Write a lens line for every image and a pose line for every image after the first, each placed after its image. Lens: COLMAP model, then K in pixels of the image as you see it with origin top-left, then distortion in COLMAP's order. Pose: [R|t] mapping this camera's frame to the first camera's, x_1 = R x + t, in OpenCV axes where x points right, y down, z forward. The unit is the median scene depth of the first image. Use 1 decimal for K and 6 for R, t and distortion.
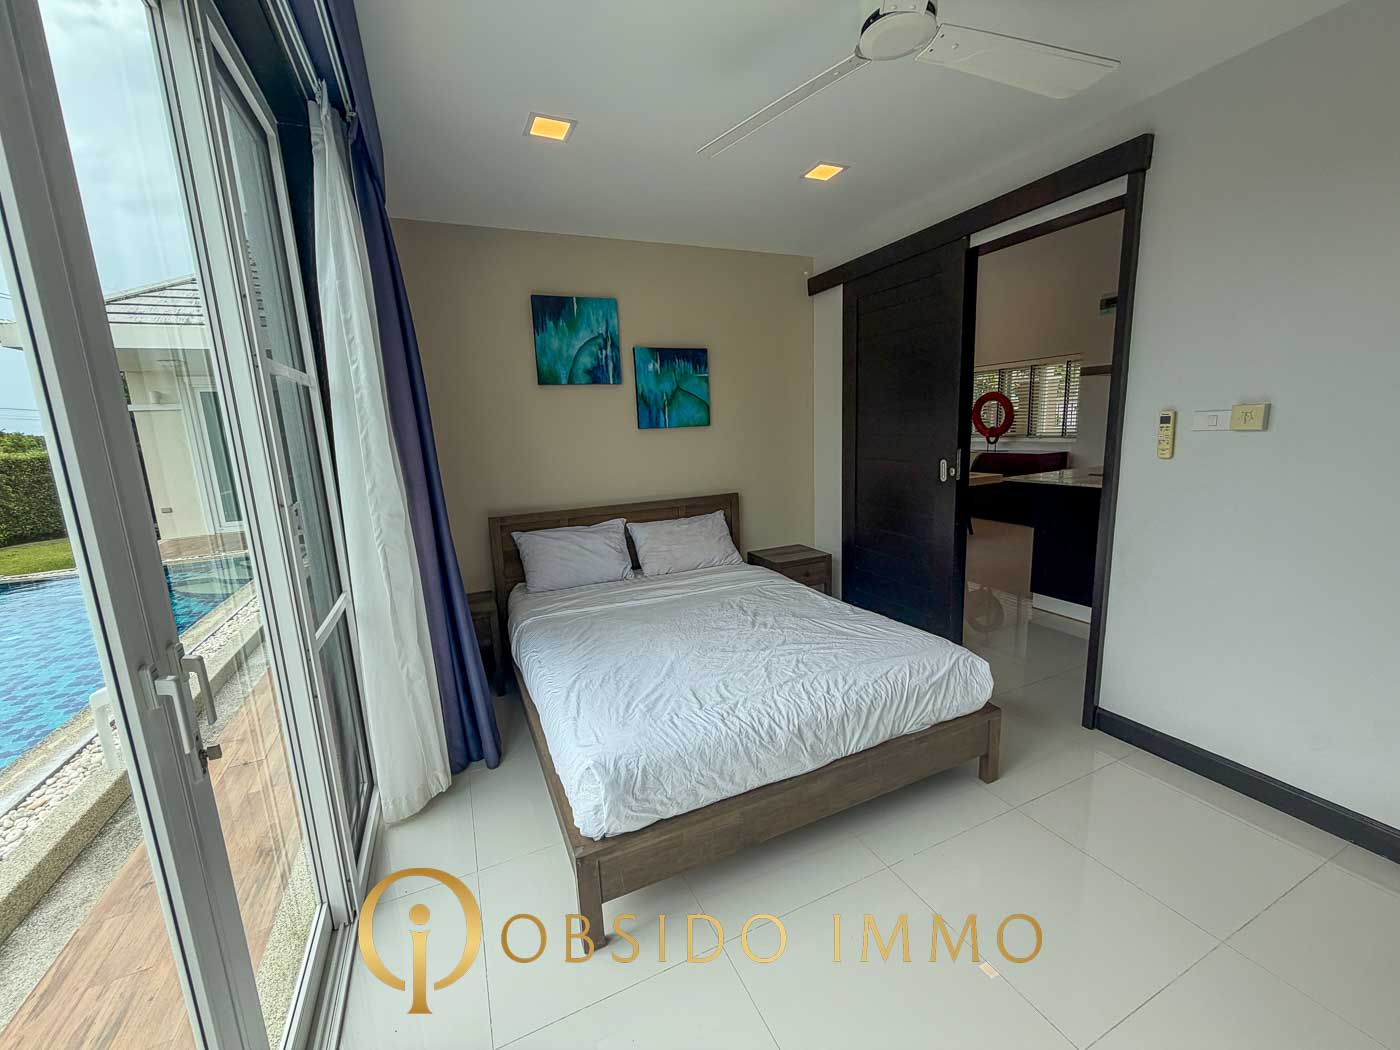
lens RADIAL K [[555.5, 0, 699.8], [0, 555.5, 528.8], [0, 0, 1]] dist [-0.004296, 0.000509]
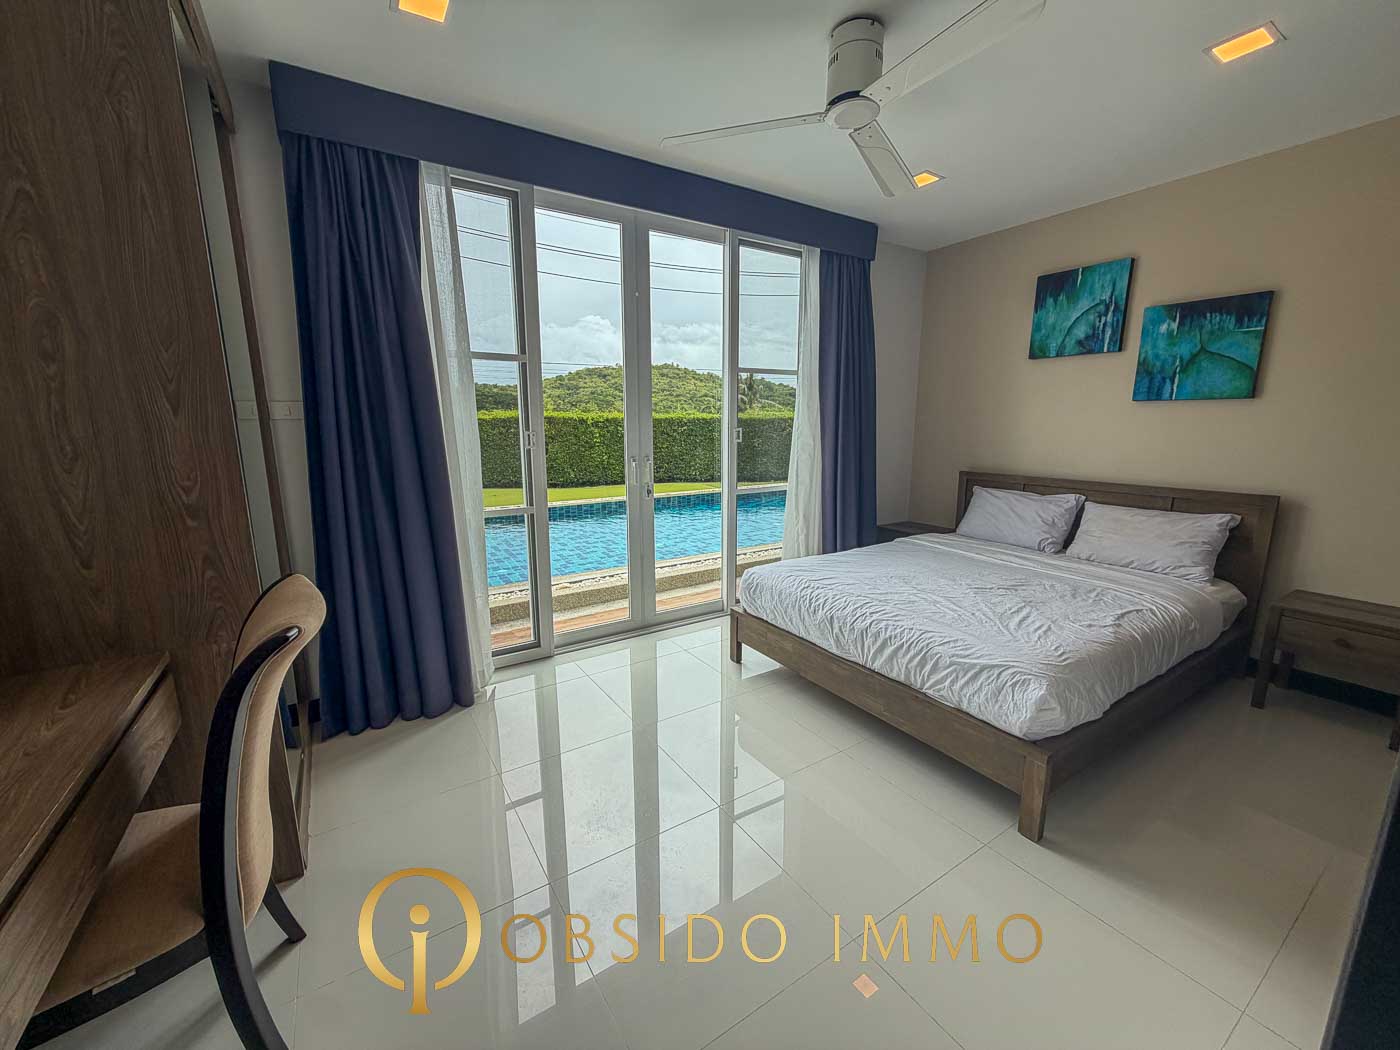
lens RADIAL K [[555.5, 0, 695.8], [0, 555.5, 530.1], [0, 0, 1]] dist [-0.004296, 0.000509]
pose [[0.148150, 0.234854, -0.960674, 0.729413], [-0.185773, 0.960710, 0.206214, -0.036571], [0.971360, 0.147917, 0.185958, 0.198261]]
